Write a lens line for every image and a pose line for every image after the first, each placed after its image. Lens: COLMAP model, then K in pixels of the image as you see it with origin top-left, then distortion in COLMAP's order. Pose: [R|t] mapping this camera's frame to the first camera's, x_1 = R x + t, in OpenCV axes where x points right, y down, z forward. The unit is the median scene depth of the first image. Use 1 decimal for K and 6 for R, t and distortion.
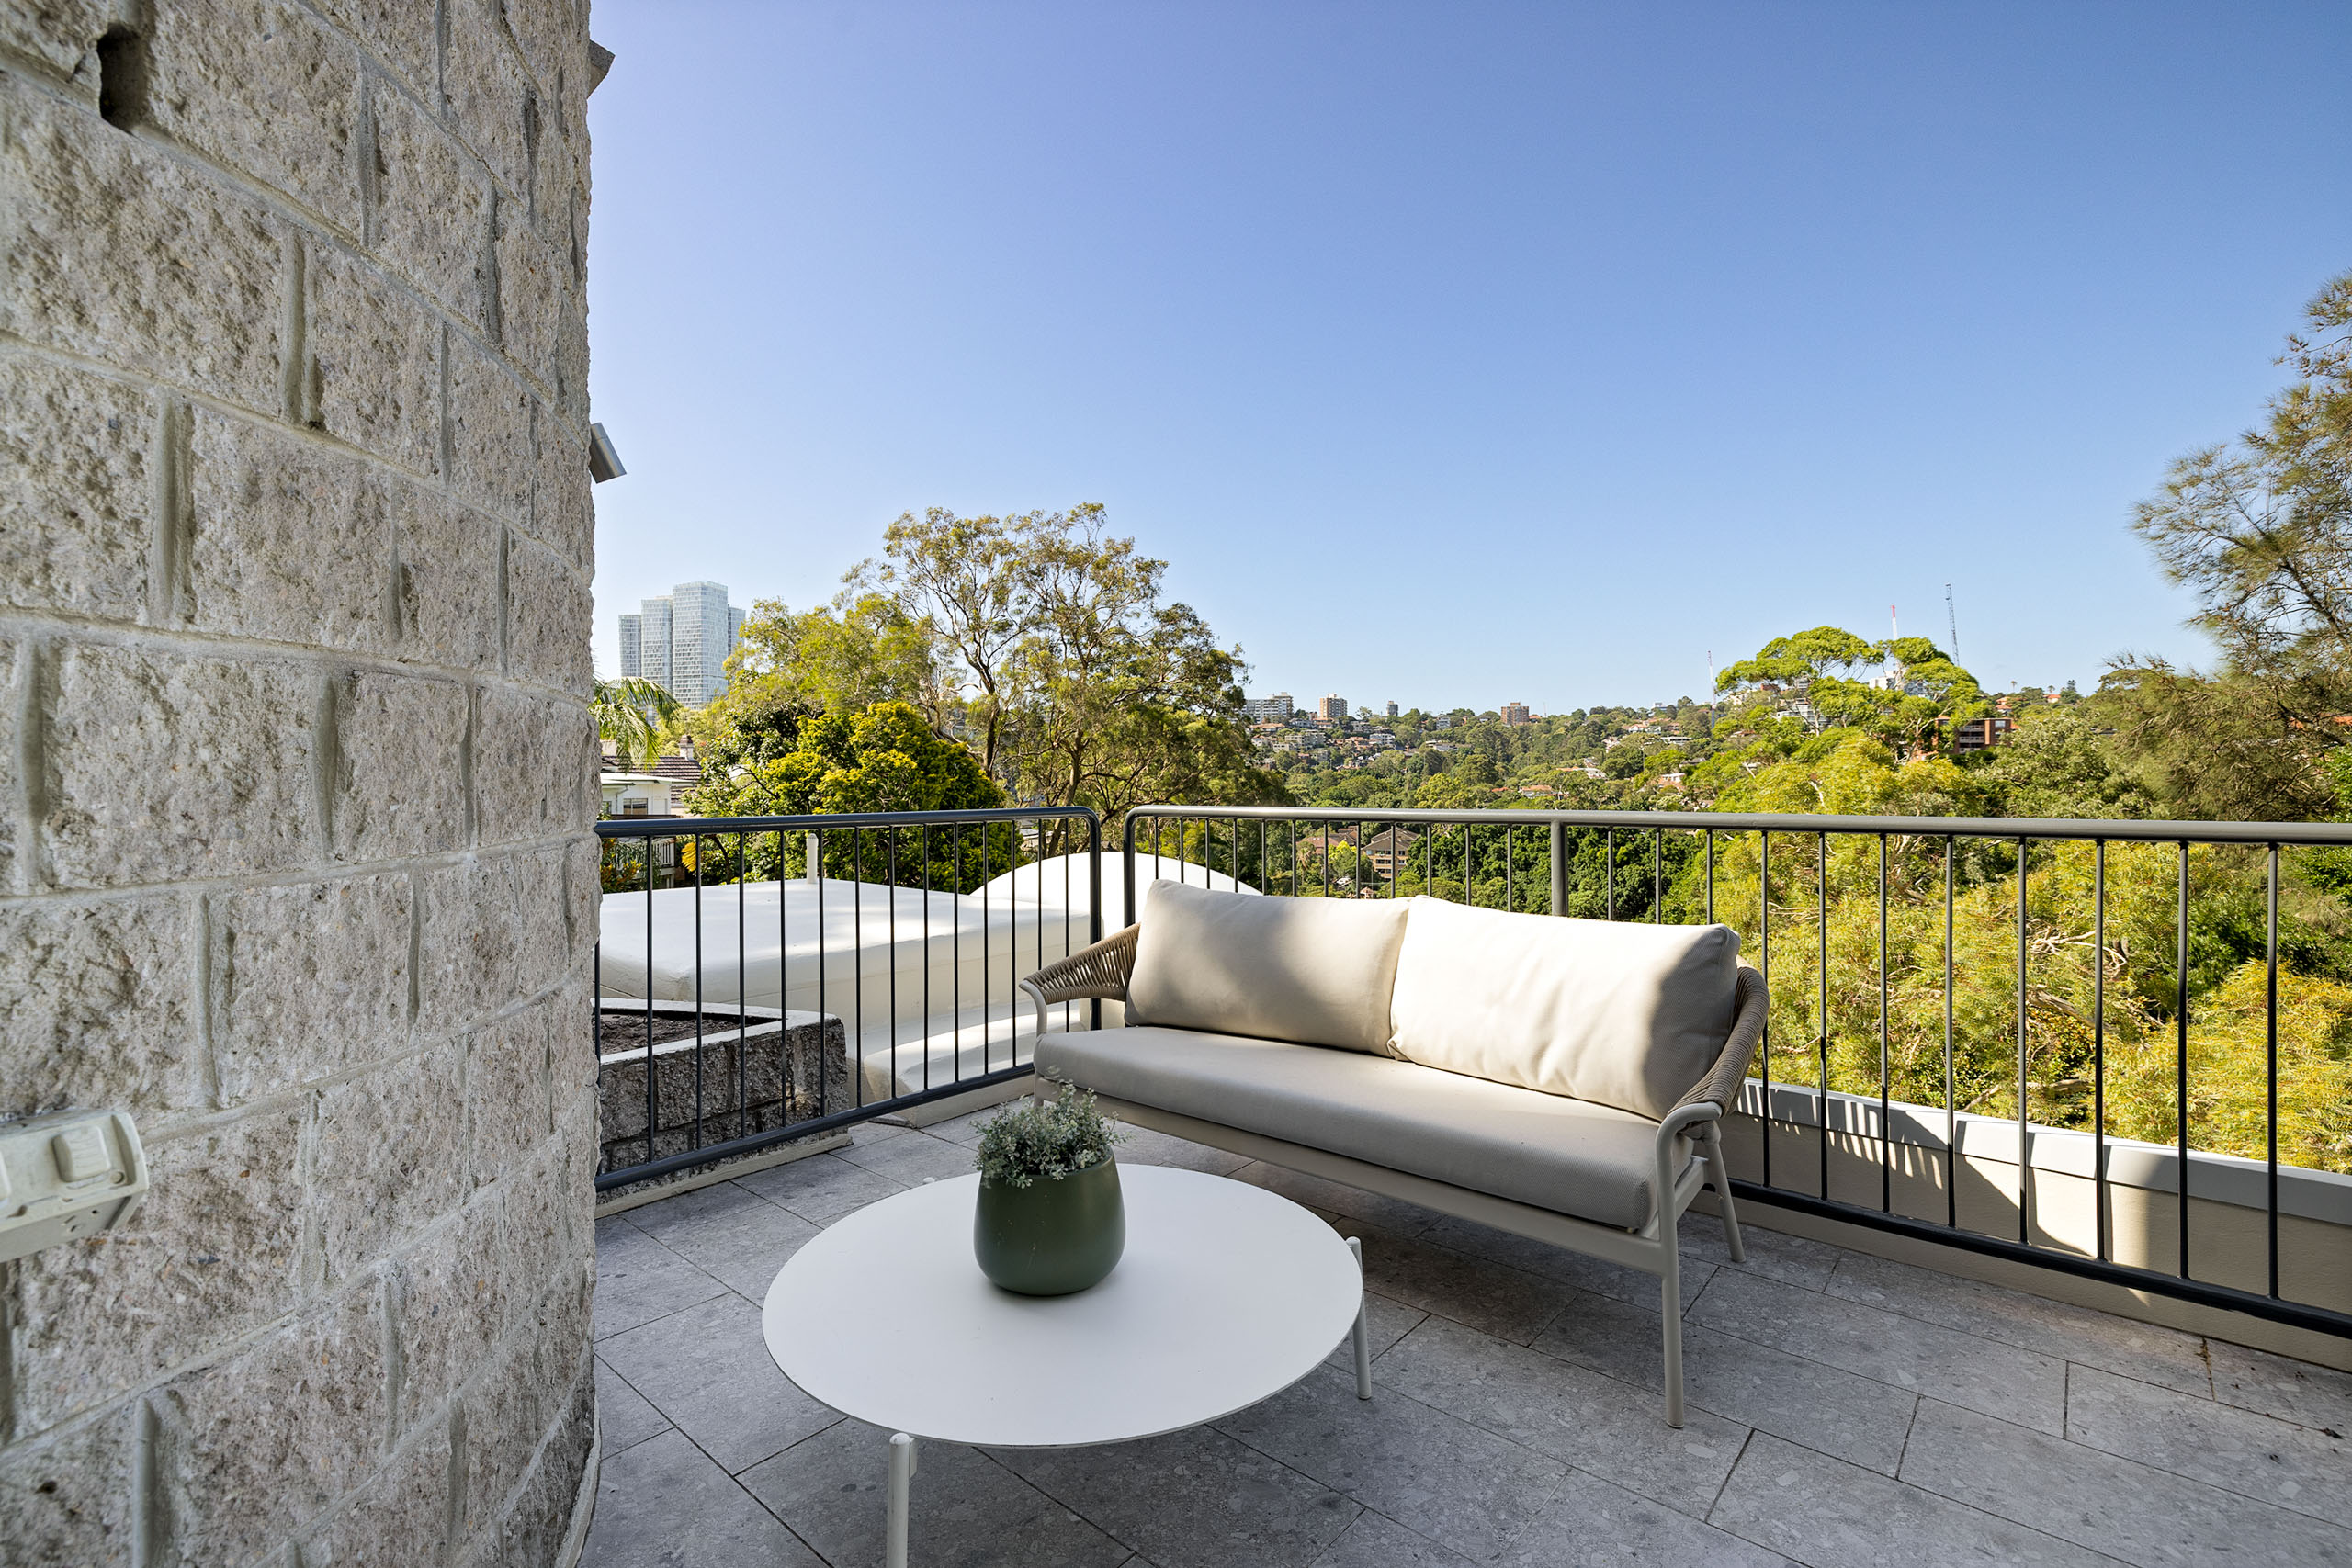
lens RADIAL K [[1059.0, 0, 1174.2], [0, 1059.0, 779.2], [0, 0, 1]] dist [-0.003048, -0.000051]
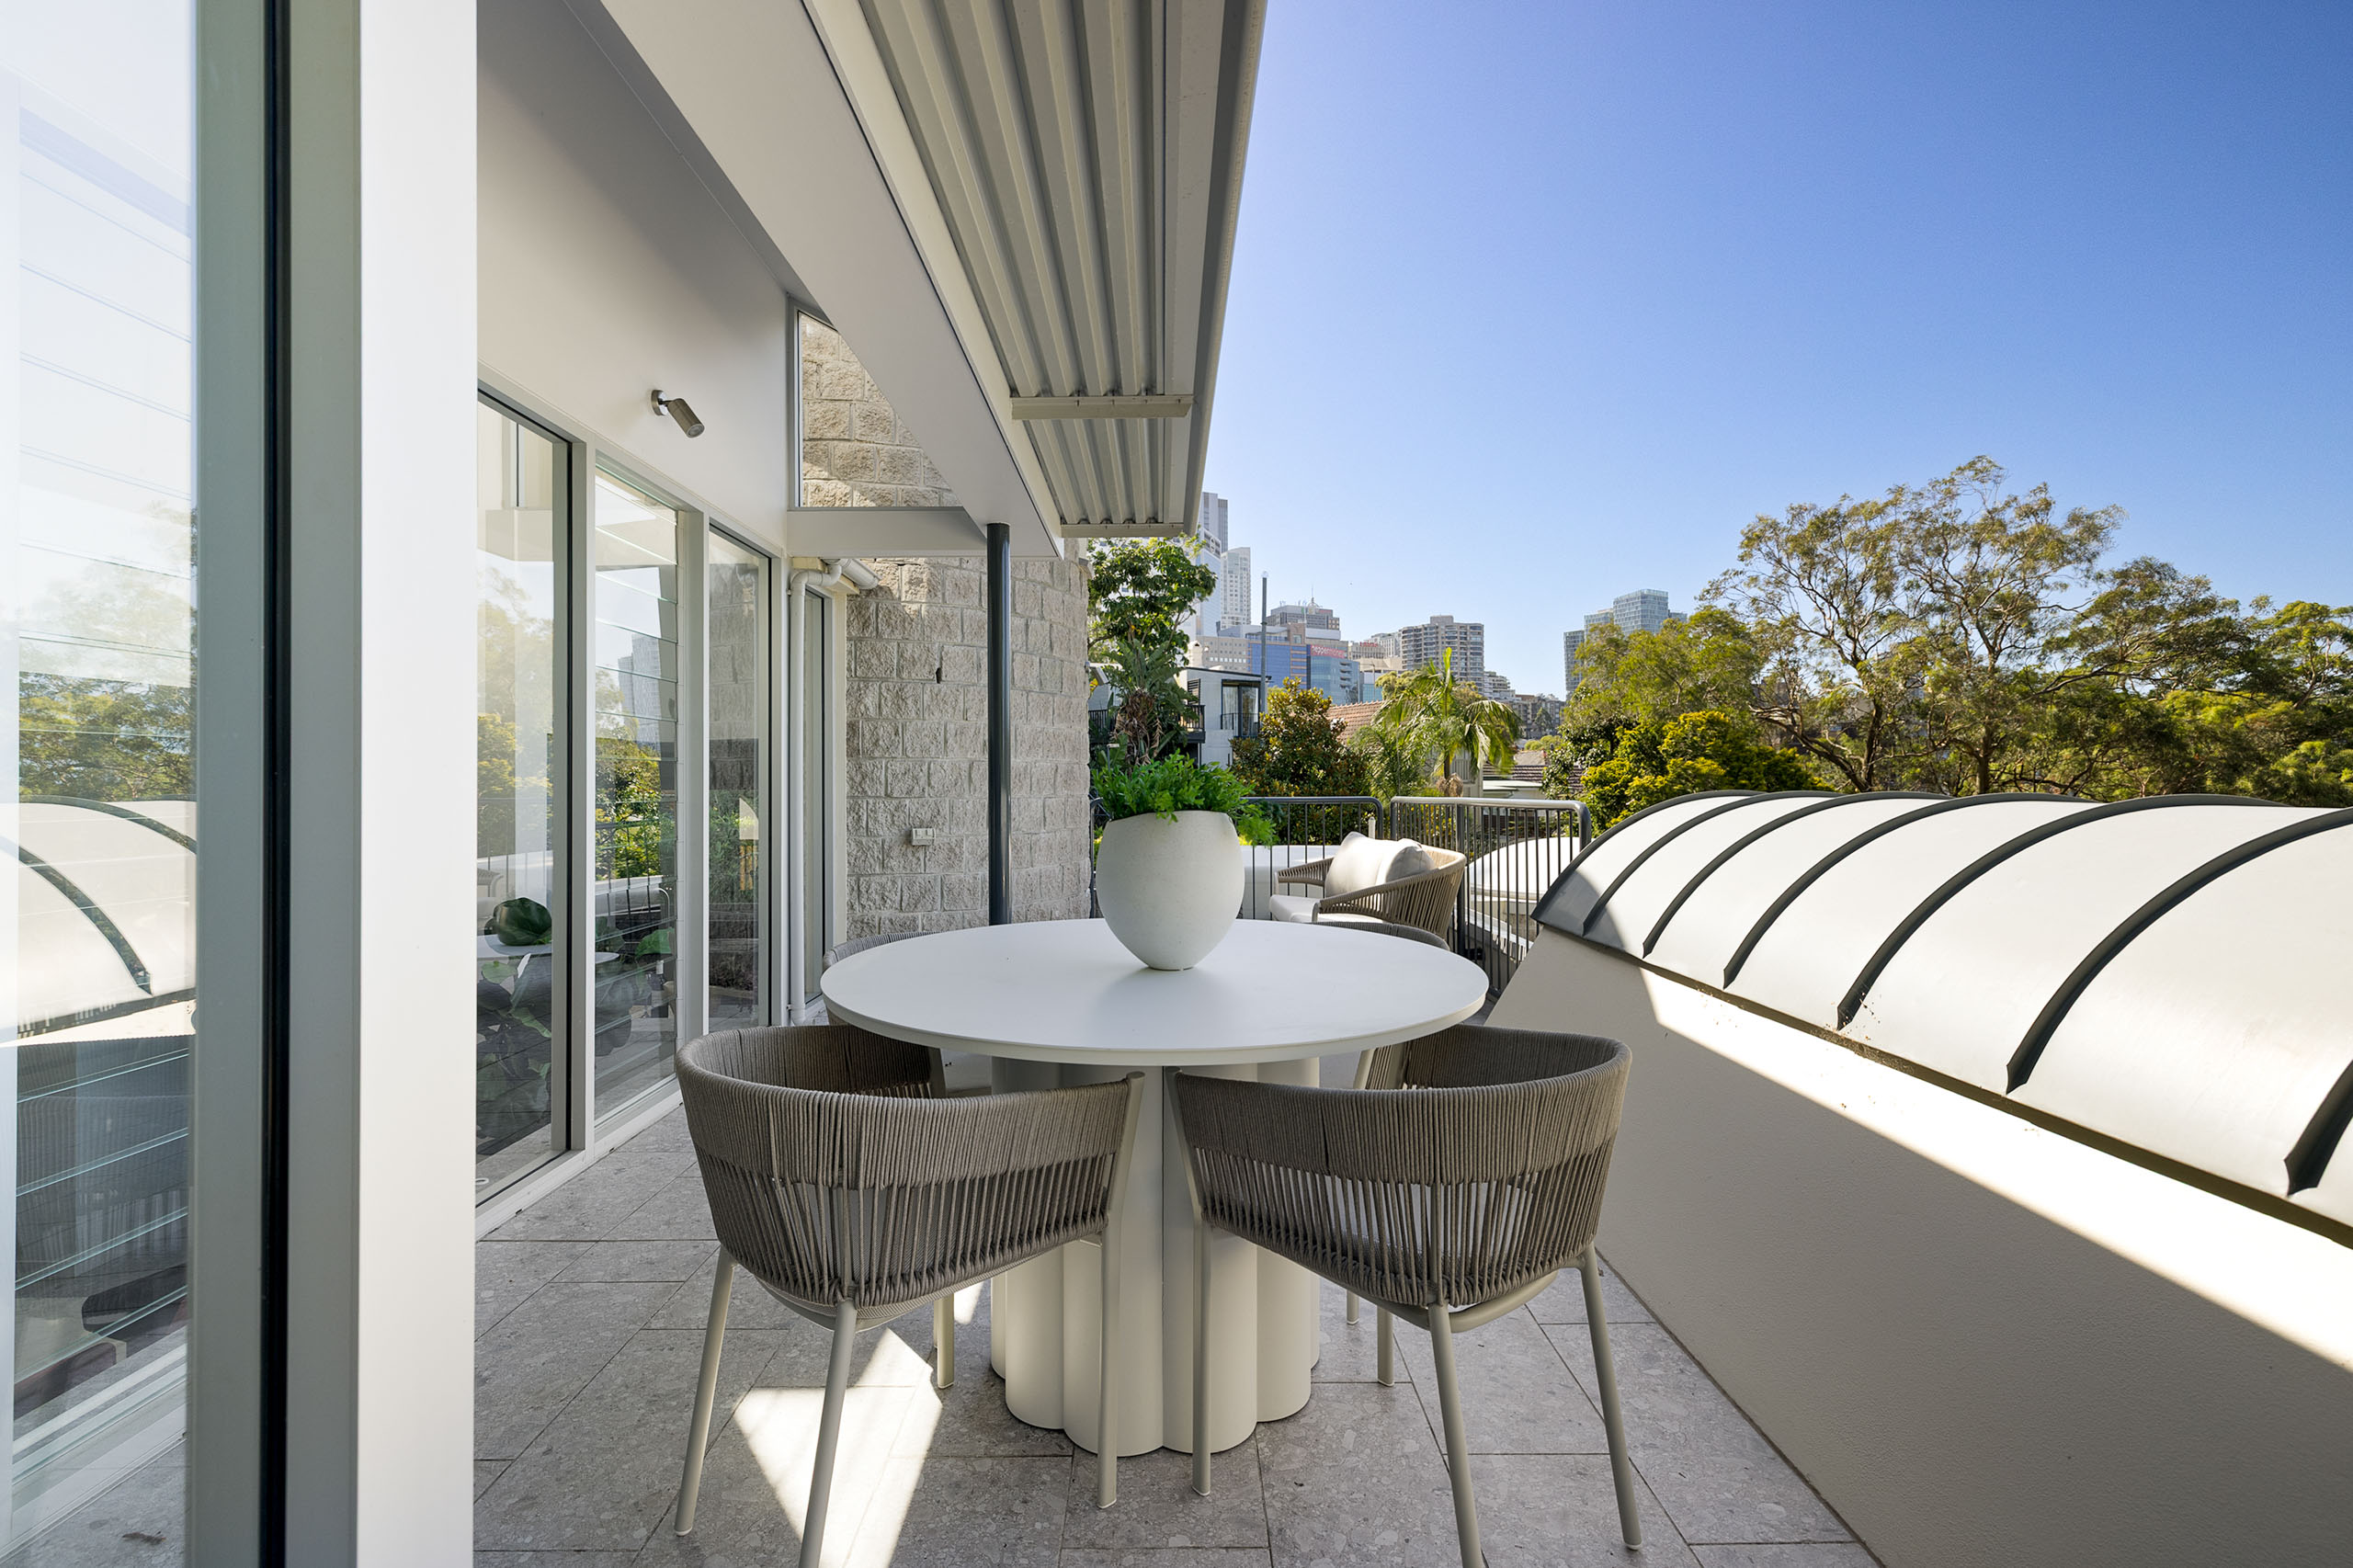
lens RADIAL K [[1041.0, 0, 1174.3], [0, 1041.0, 785.9], [0, 0, 1]] dist [0.001392, 0.000147]
pose [[0.666344, 0.001381, -0.745643, 0.139276], [-0.001358, 0.999999, 0.000639, 0.000678], [0.745643, 0.000587, 0.666345, -0.064662]]
